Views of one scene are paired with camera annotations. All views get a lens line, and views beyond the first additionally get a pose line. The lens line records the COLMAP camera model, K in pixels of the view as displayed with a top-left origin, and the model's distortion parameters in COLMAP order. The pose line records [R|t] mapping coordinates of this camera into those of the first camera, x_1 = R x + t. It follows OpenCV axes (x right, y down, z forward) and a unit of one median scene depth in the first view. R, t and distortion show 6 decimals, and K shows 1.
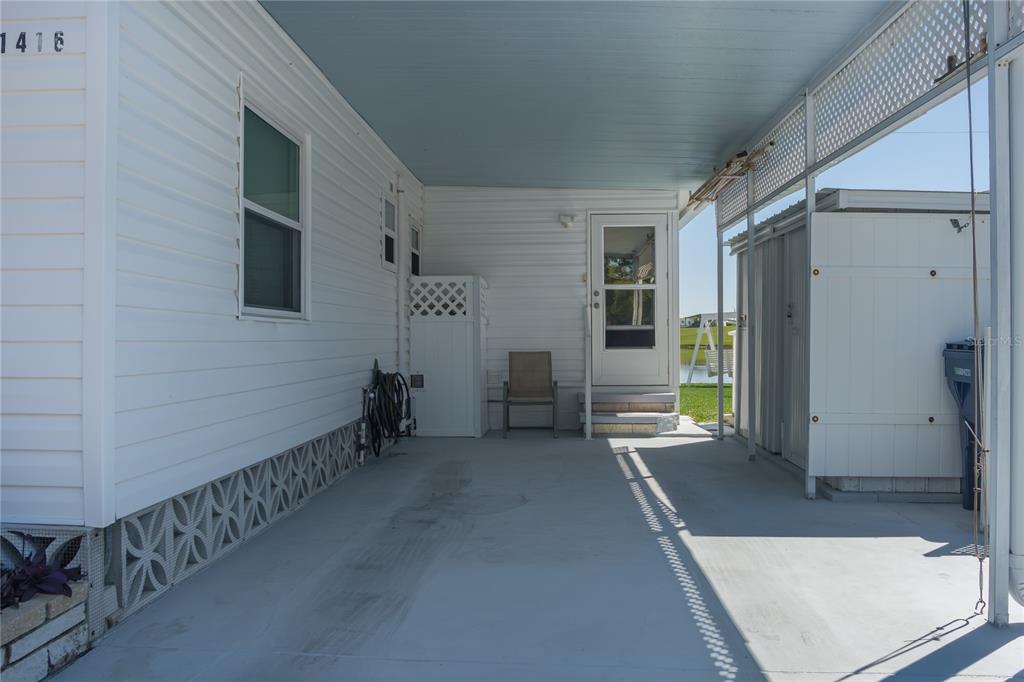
lens RADIAL K [[832.3, 0, 532.4], [0, 832.3, 337.7], [0, 0, 1]] dist [-0.065568, 0.010178]
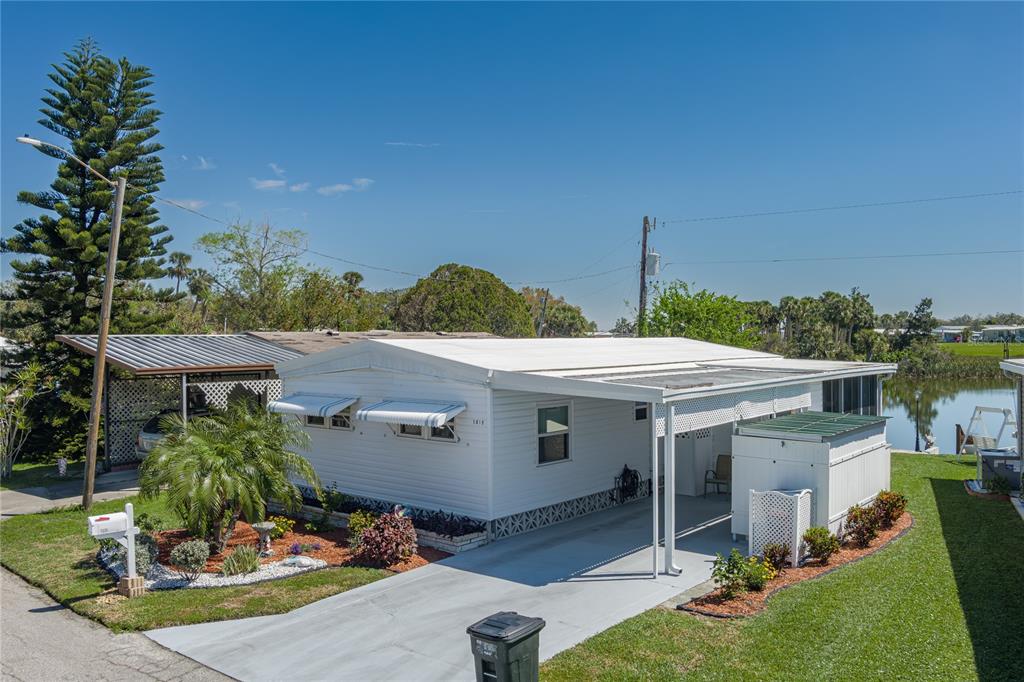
lens RADIAL K [[832.3, 0, 532.4], [0, 832.3, 337.7], [0, 0, 1]] dist [-0.065568, 0.010178]
pose [[0.794157, -0.001193, -0.607712, 1.465295], [0.003006, 0.999994, 0.001966, -0.475773], [0.607706, -0.003388, 0.794155, -1.524960]]
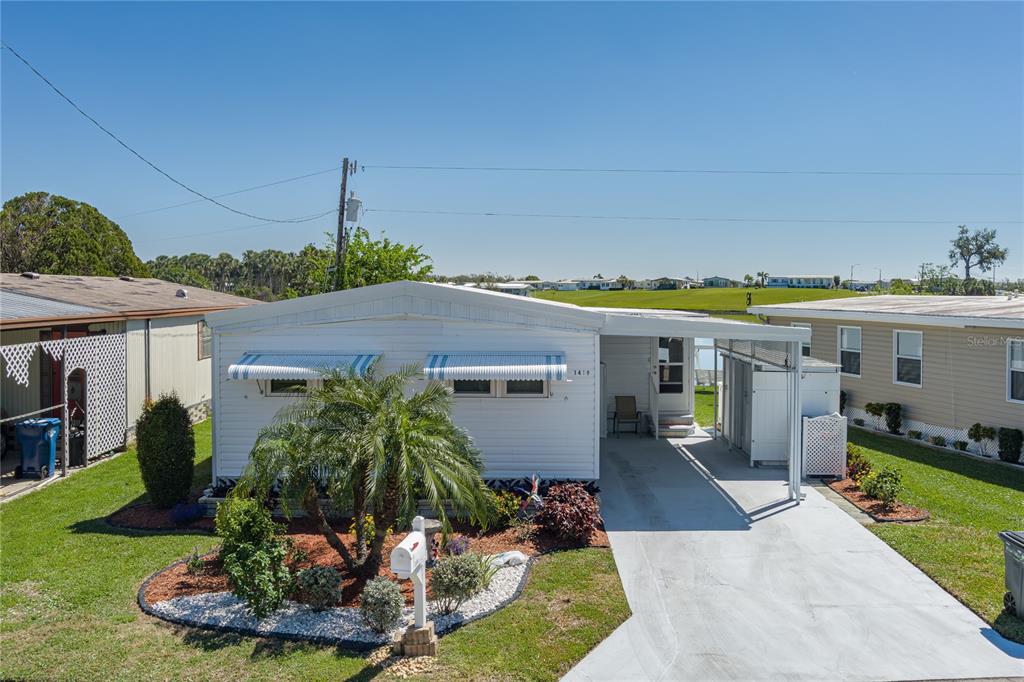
lens RADIAL K [[825.0, 0, 527.0], [0, 825.0, 293.0], [0, 0, 1]] dist [-0.051780, 0.004350]
pose [[0.999363, 0.004809, 0.035354, -0.577862], [-0.004892, 0.999985, 0.002264, -0.436343], [-0.035342, -0.002436, 0.999372, -1.919071]]
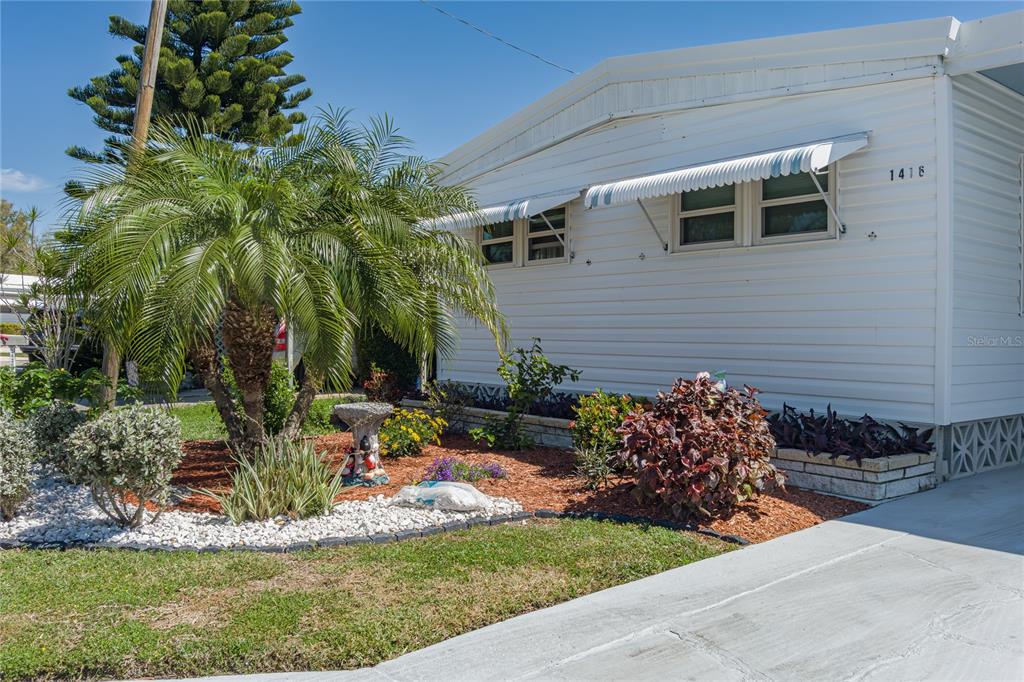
lens RADIAL K [[832.3, 0, 532.4], [0, 832.3, 337.7], [0, 0, 1]] dist [-0.065568, 0.010178]
pose [[0.647976, 0.009795, -0.761598, 0.158455], [-0.009557, 0.999943, 0.004730, 0.014962], [0.761601, 0.004214, 0.648033, -0.508474]]
